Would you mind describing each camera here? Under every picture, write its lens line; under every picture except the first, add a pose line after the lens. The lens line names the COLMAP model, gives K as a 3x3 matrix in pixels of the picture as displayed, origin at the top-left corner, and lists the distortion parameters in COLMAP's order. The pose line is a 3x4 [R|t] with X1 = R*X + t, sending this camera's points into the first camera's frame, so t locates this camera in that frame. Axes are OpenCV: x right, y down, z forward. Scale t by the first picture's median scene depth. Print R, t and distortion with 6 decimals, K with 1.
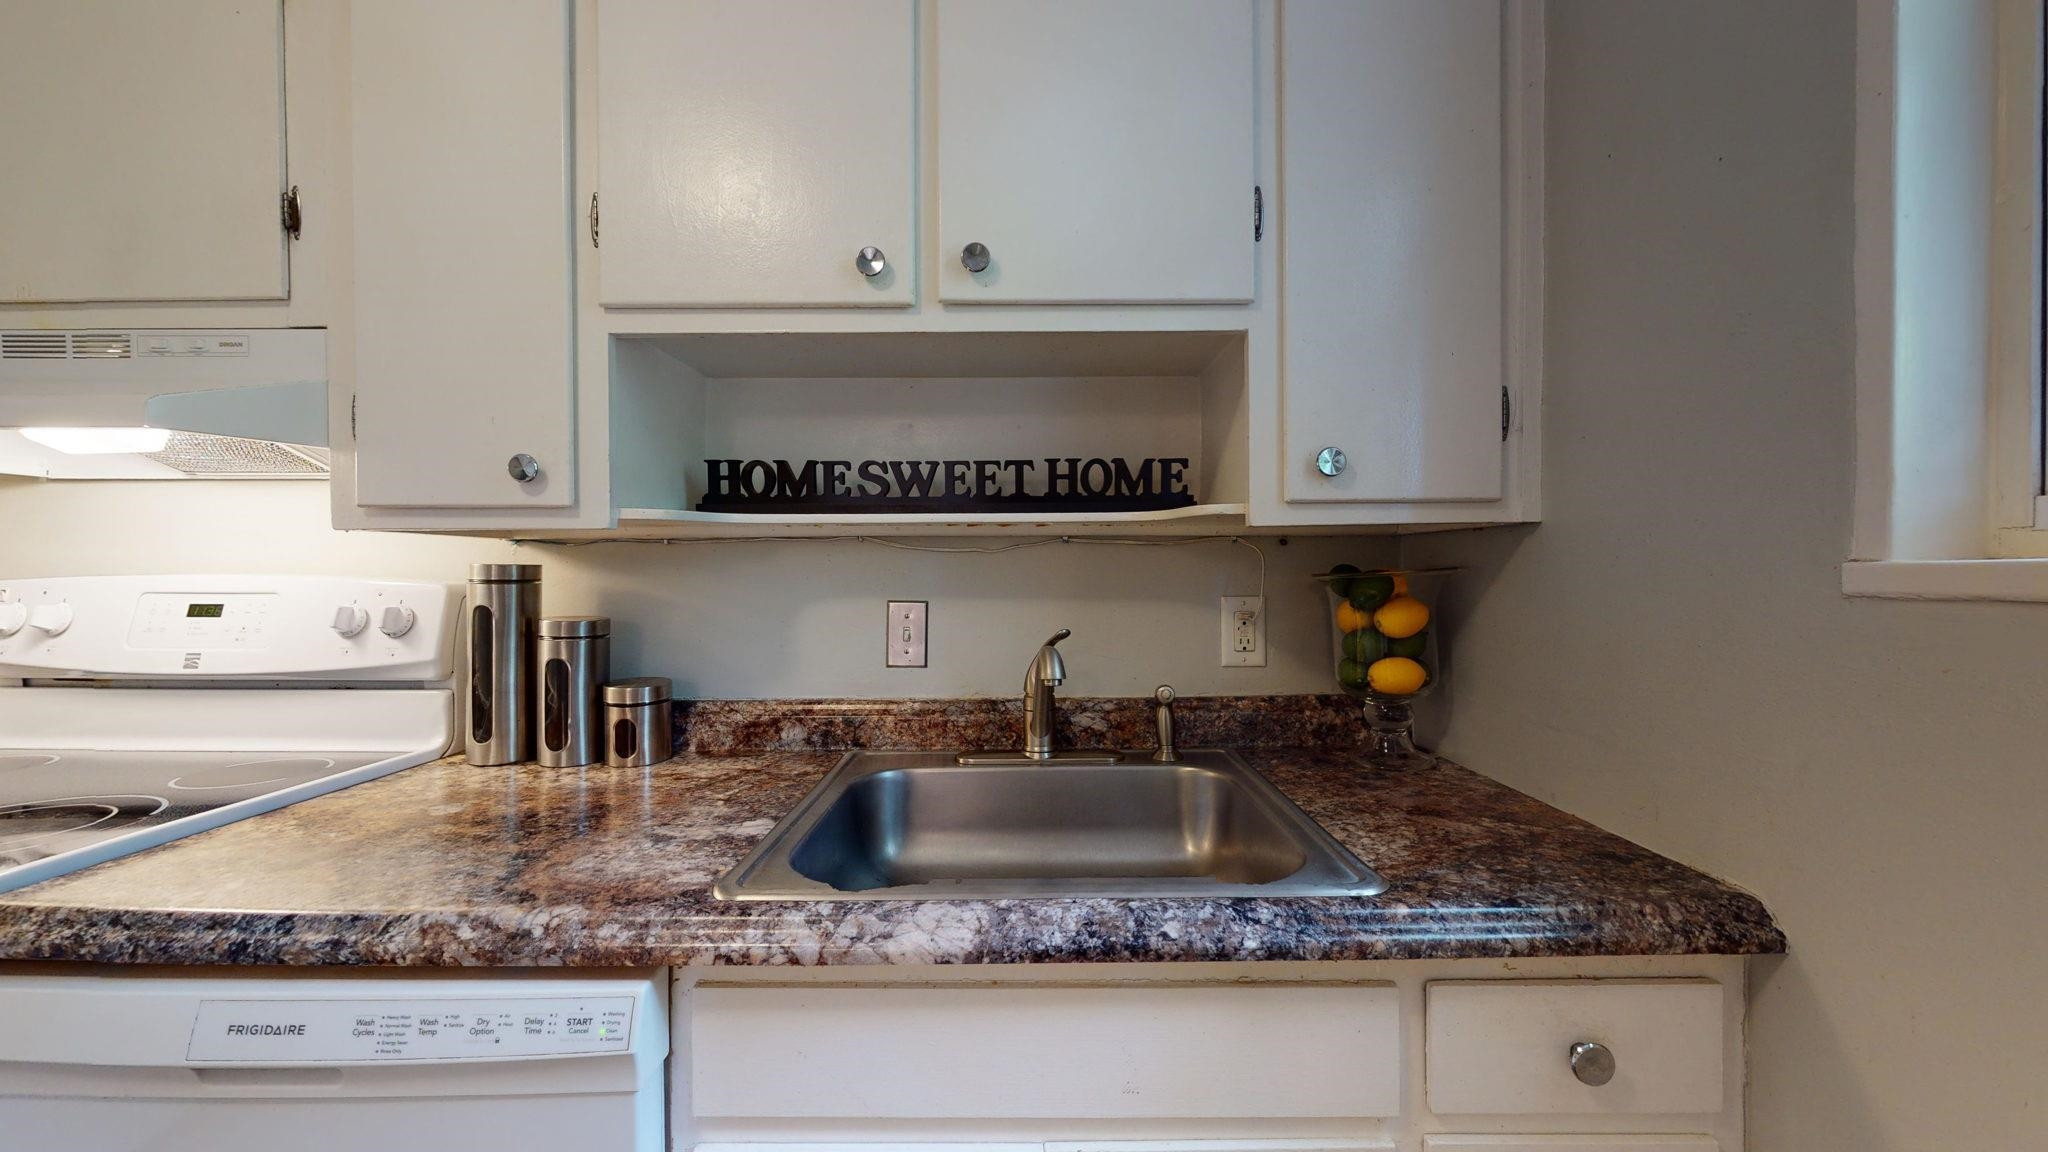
lens RADIAL K [[778.1, 0, 1024.0], [0, 778.1, 576.0], [0, 0, 1]] dist [0.000889, 0.000131]
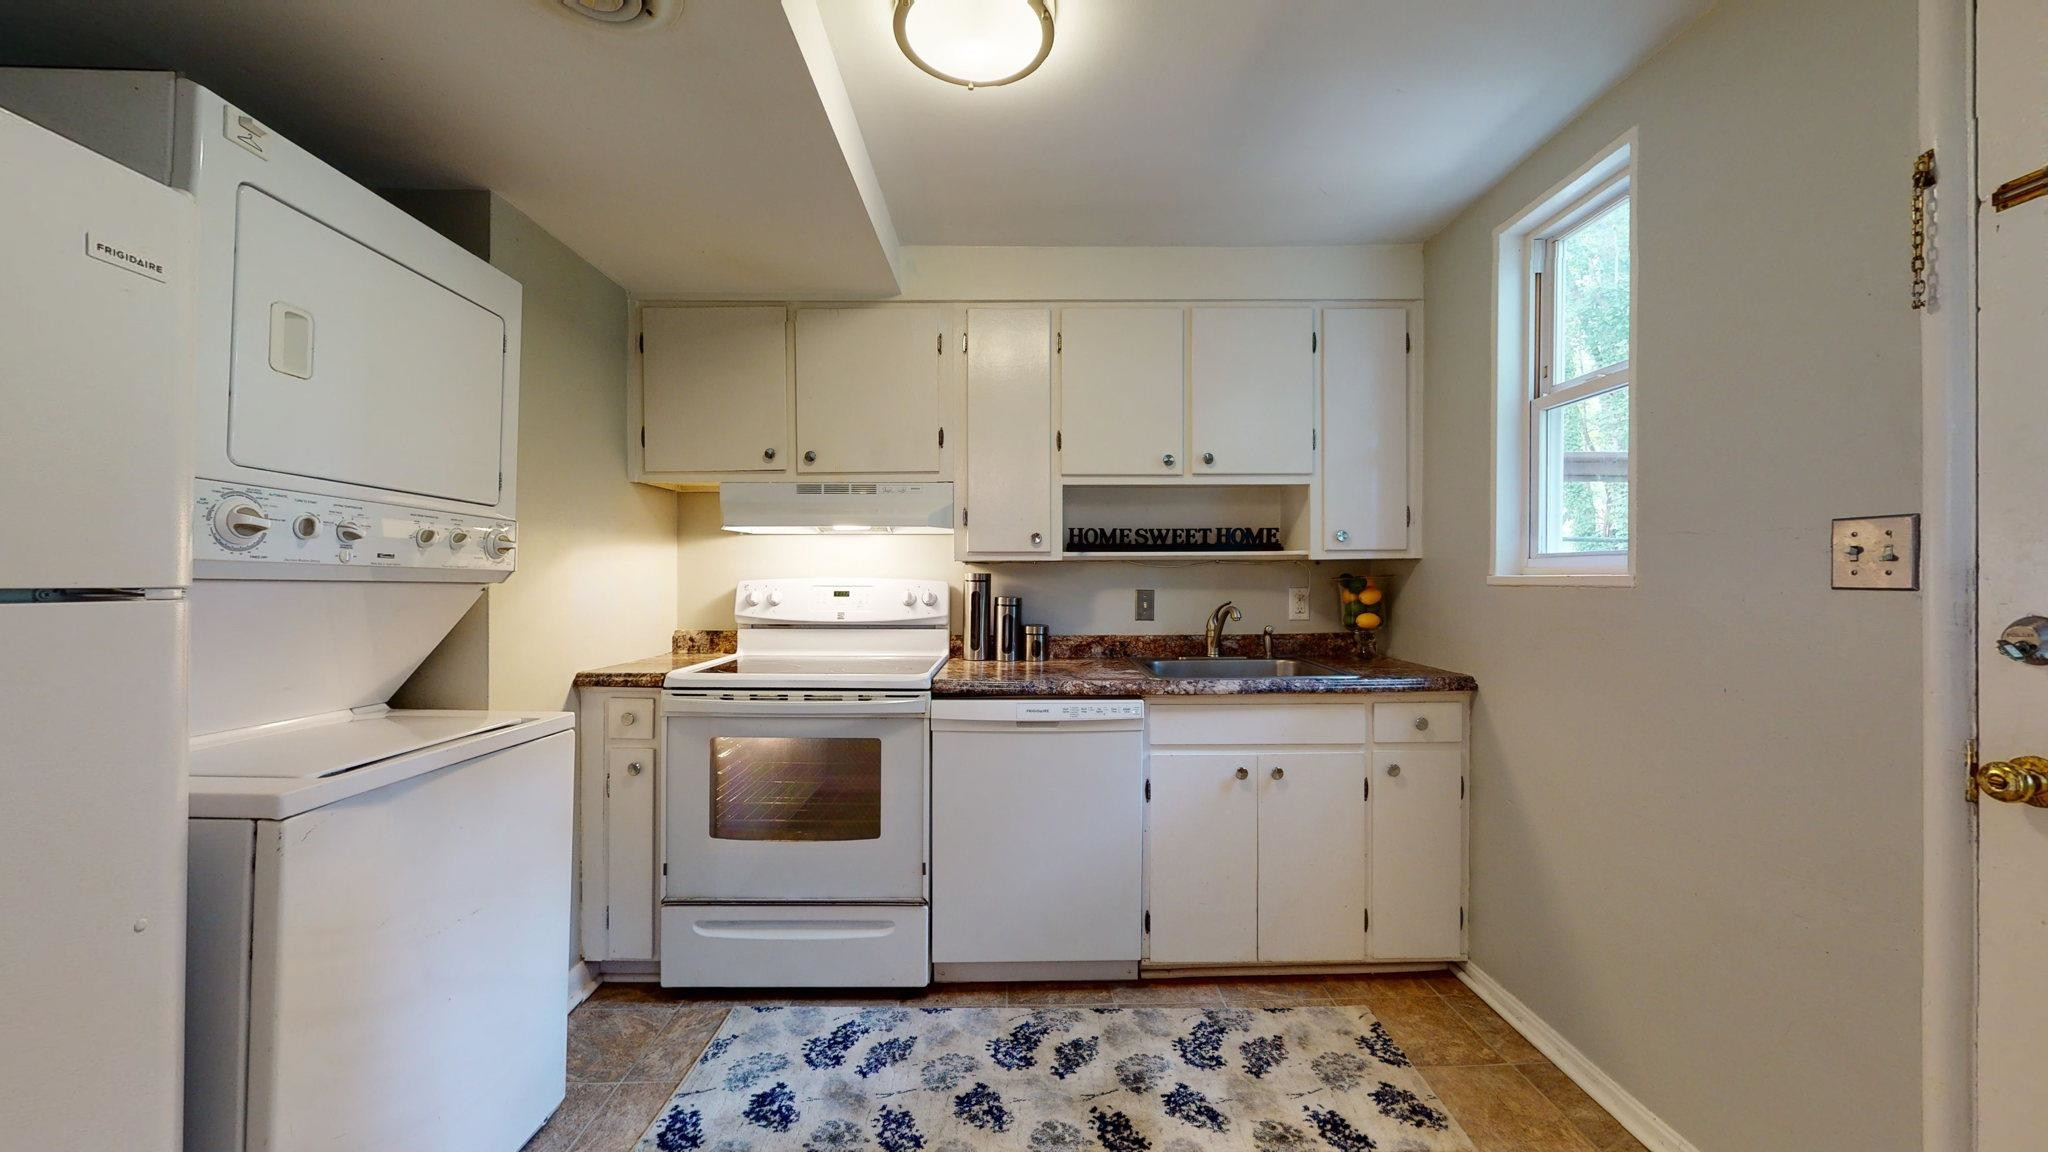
lens RADIAL K [[763.7, 0, 1024.0], [0, 763.7, 576.0], [0, 0, 1]] dist [-0.000324, 0.000008]
pose [[0.999982, 0.000075, 0.005935, -0.560933], [-0.000076, 1.000000, 0.000239, -0.008667], [-0.005935, -0.000239, 0.999982, -1.269187]]
